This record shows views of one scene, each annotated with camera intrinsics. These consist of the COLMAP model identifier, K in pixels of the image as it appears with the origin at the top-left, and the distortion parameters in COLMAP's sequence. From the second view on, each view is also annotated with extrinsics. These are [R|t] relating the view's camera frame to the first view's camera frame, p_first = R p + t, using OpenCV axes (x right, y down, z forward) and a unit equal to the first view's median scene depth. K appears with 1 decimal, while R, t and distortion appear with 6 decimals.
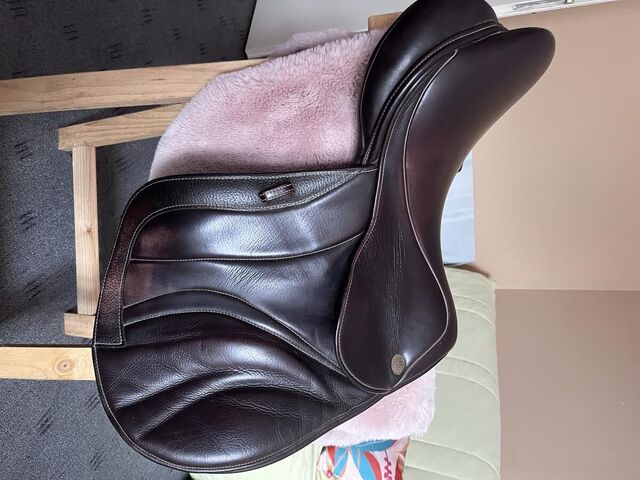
lens RADIAL K [[503.8, 0, 316.2], [0, 503.8, 237.3], [0, 0, 1]] dist [0.078365, -0.120691]
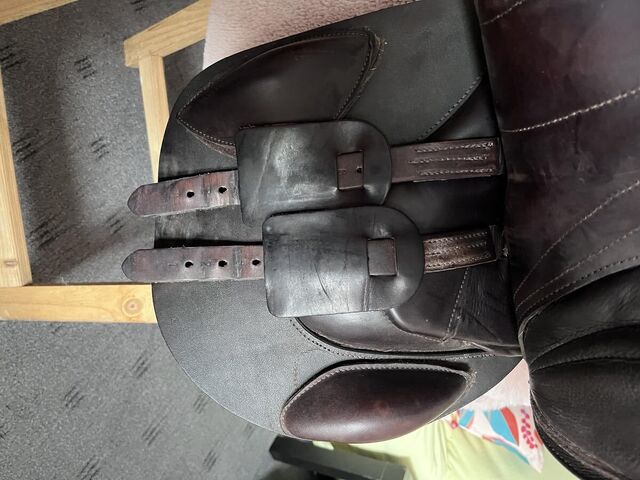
lens RADIAL K [[503.8, 0, 316.2], [0, 503.8, 237.3], [0, 0, 1]] dist [0.078365, -0.120691]
pose [[0.975957, -0.037365, -0.214736, -0.006907], [0.062187, 0.991981, 0.110026, 0.047375], [0.208904, -0.120734, 0.970455, 0.189902]]
